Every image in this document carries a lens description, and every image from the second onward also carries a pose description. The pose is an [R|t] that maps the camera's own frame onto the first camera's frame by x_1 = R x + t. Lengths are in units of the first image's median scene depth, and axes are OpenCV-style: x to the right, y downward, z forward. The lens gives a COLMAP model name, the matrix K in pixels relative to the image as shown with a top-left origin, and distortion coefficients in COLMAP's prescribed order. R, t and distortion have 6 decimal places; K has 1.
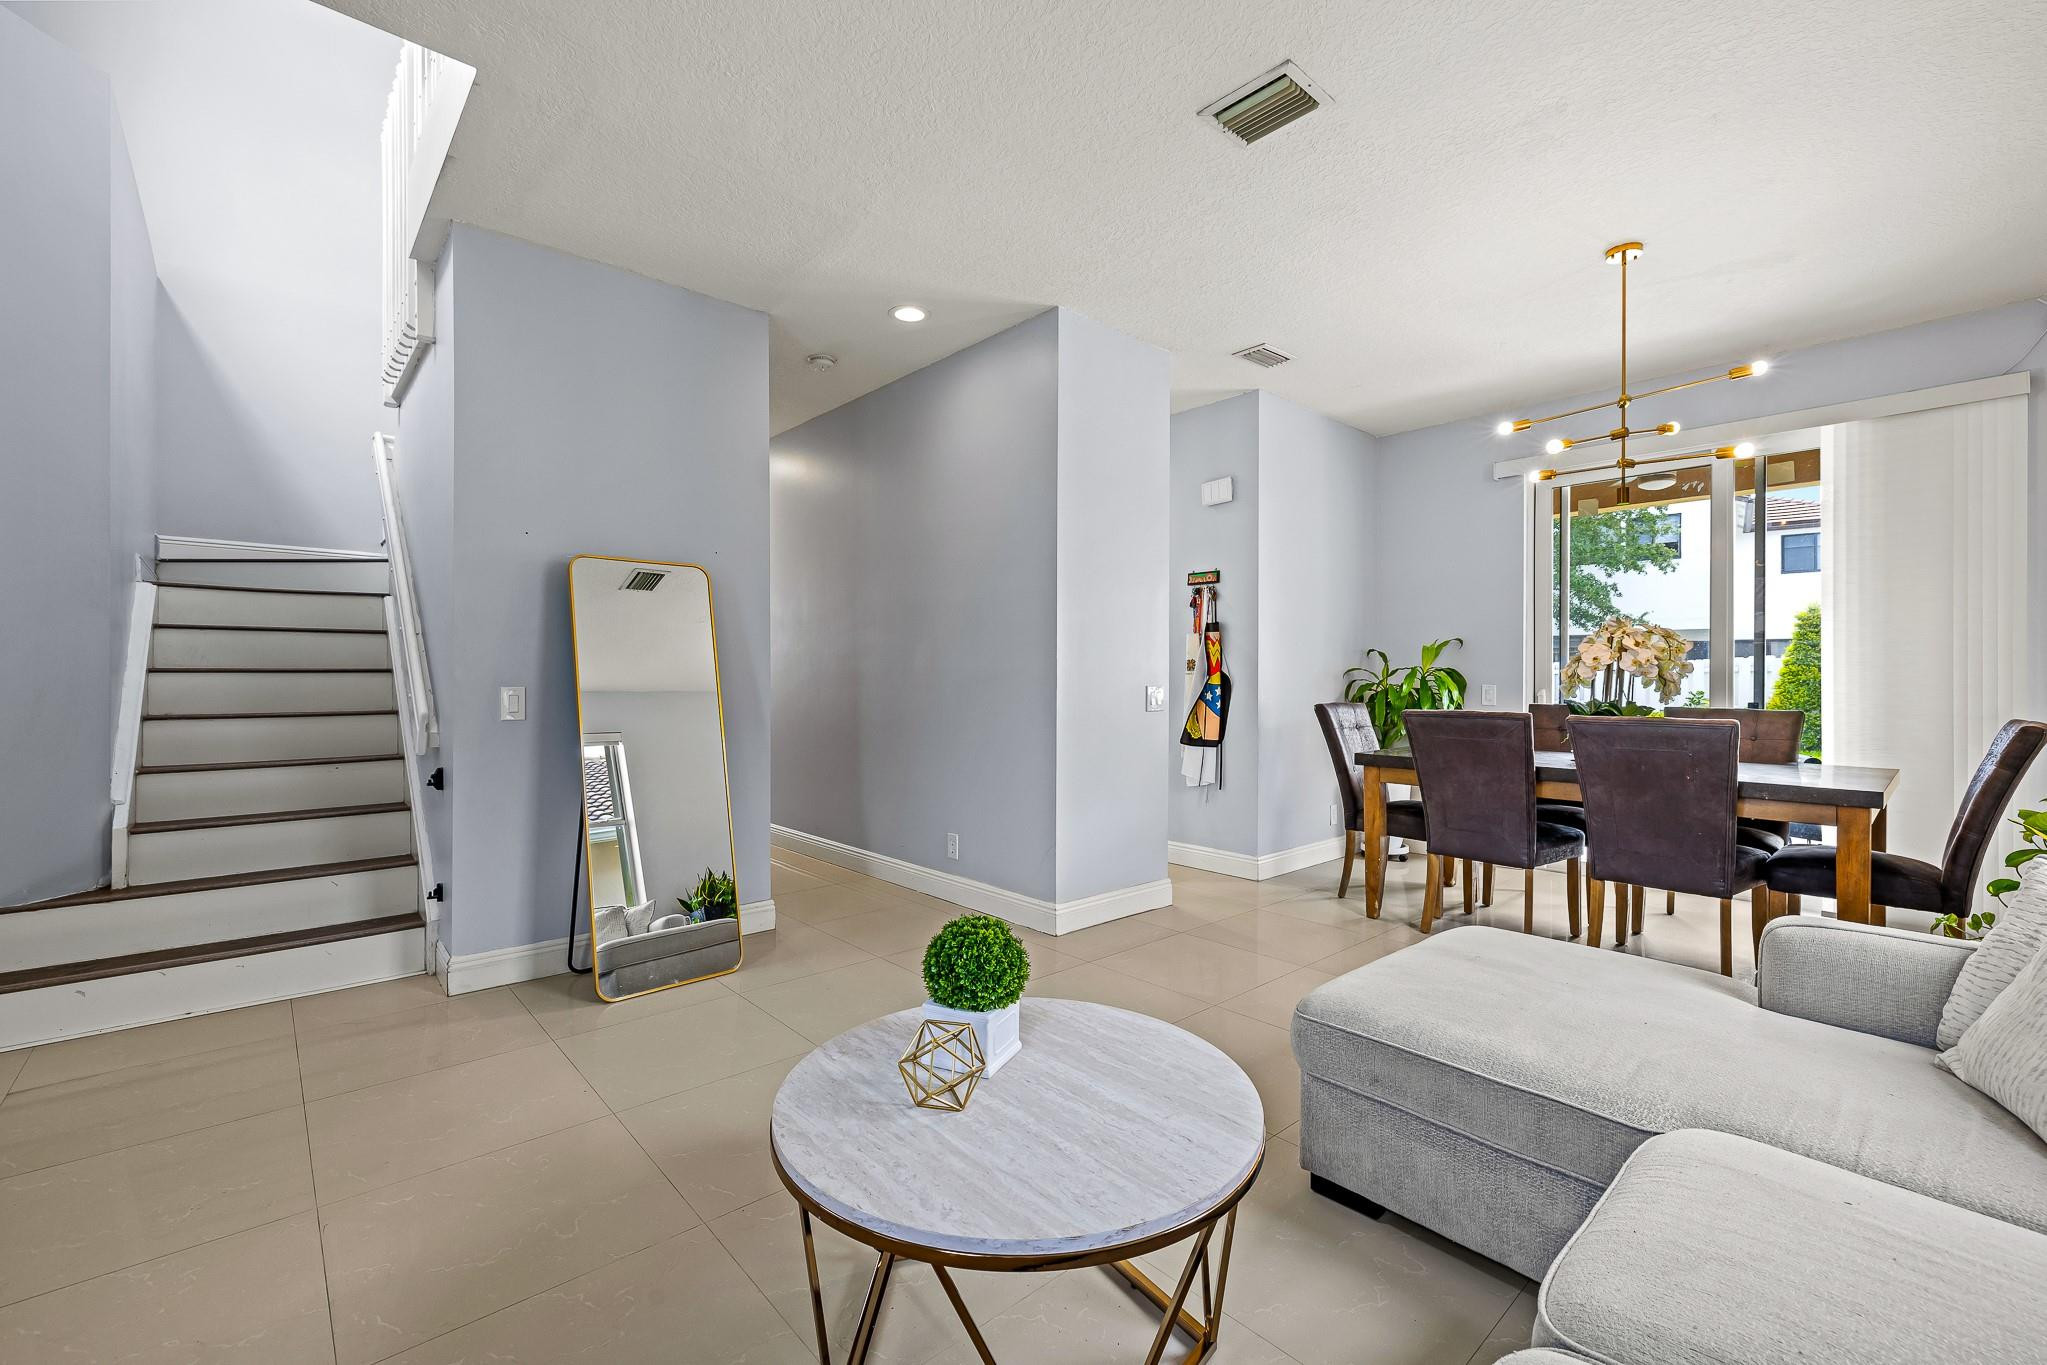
lens RADIAL K [[854.4, 0, 1014.2], [0, 854.4, 690.7], [0, 0, 1]] dist [-0.000719, 0.000022]
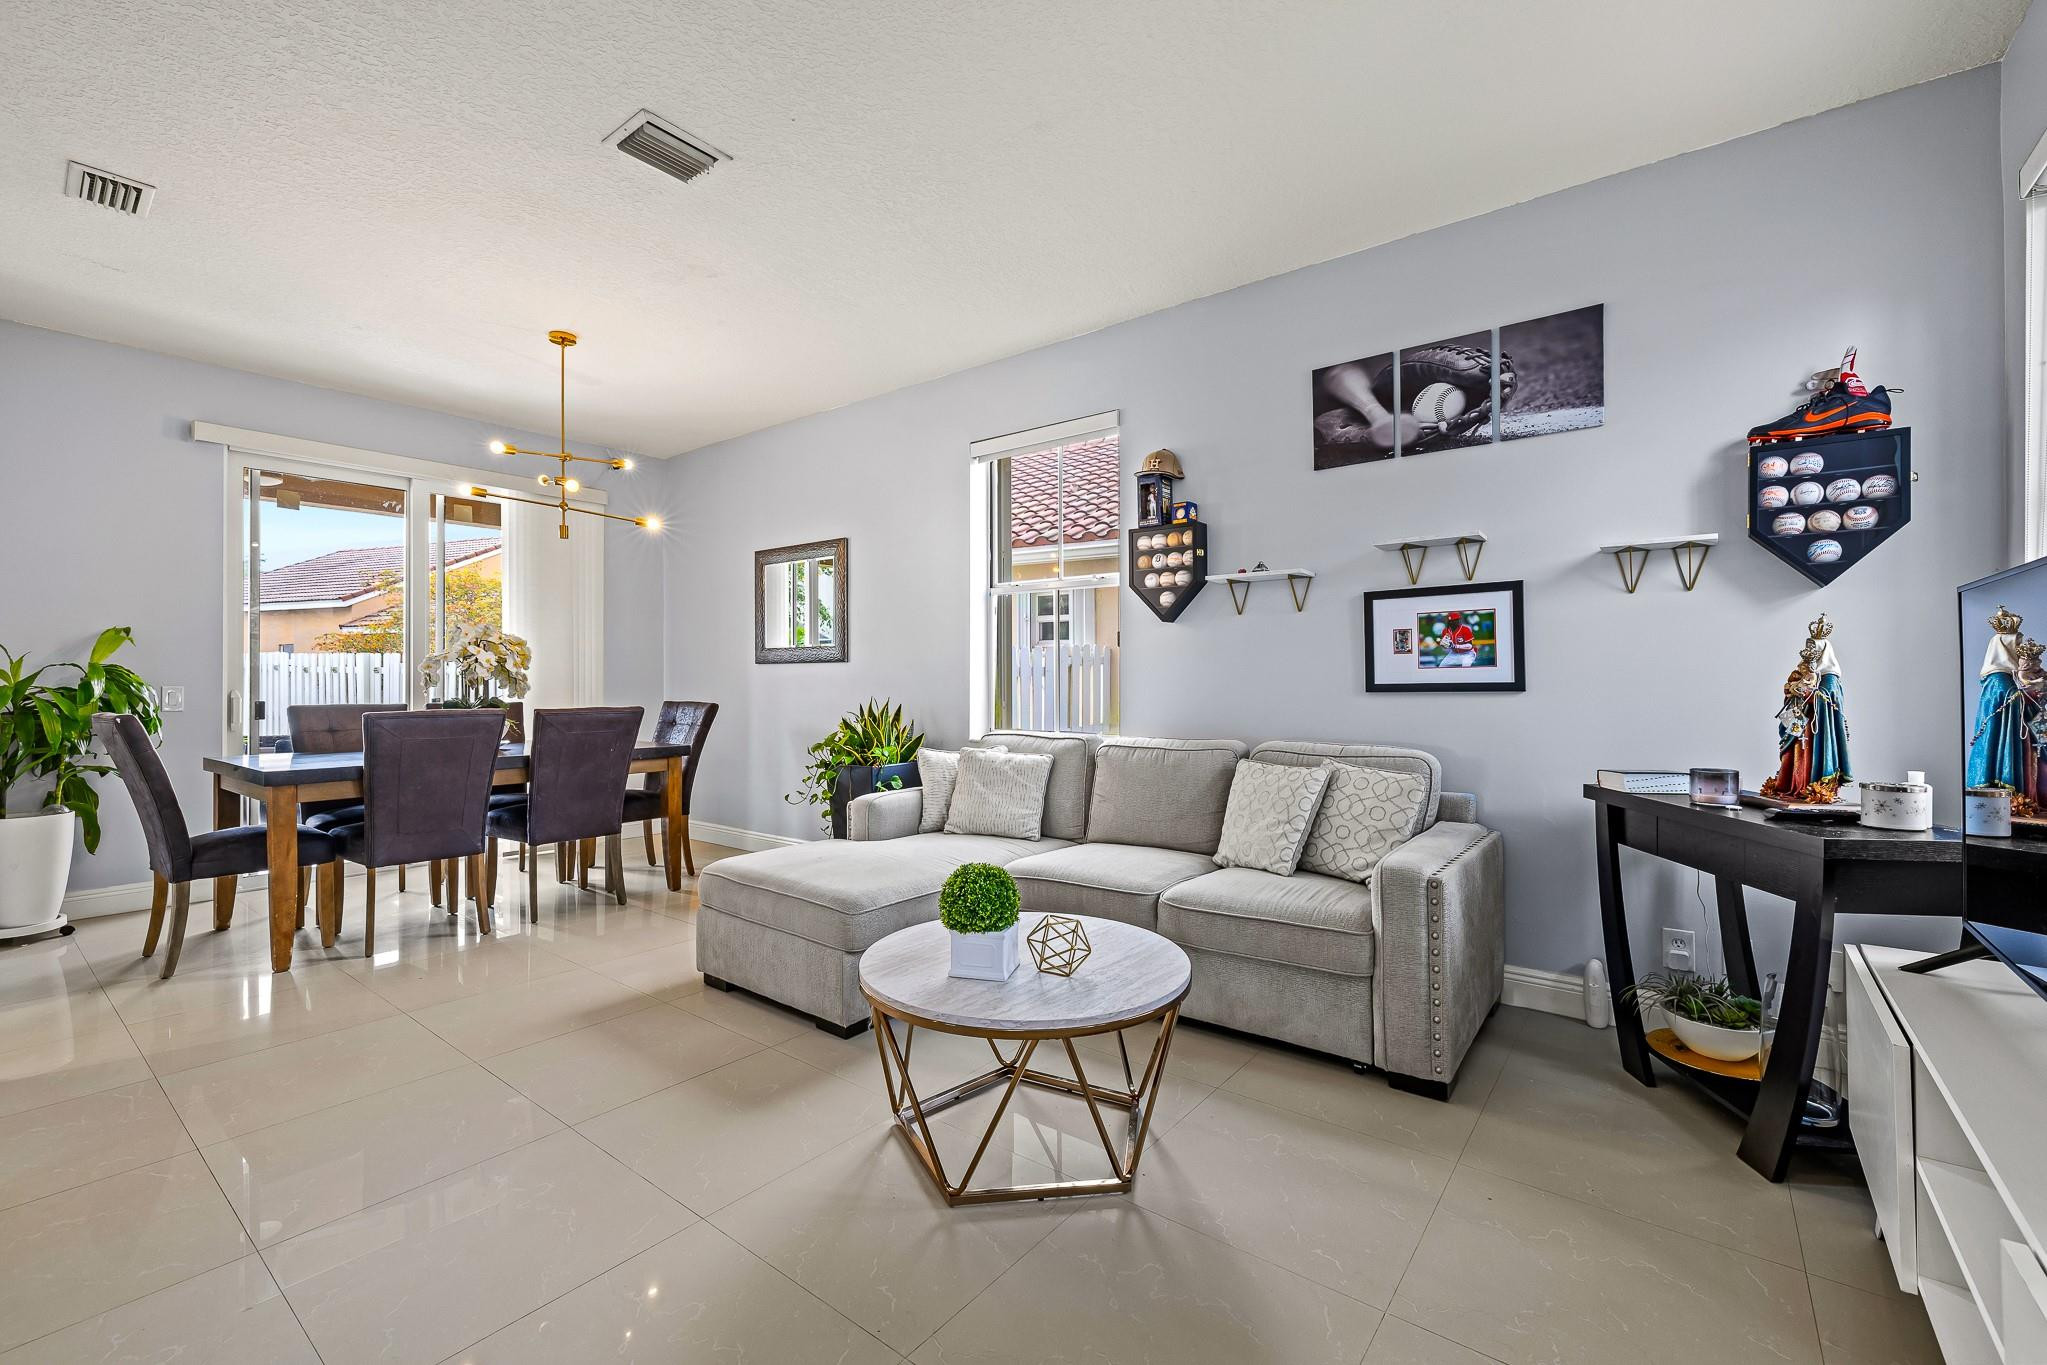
lens RADIAL K [[862.4, 0, 1022.0], [0, 862.4, 672.2], [0, 0, 1]] dist [0.000035, 0.000303]
pose [[-0.182562, 0.012180, 0.983119, -0.686196], [0.009409, 0.999899, -0.010641, -0.001853], [-0.983149, 0.007307, -0.182658, 0.606270]]
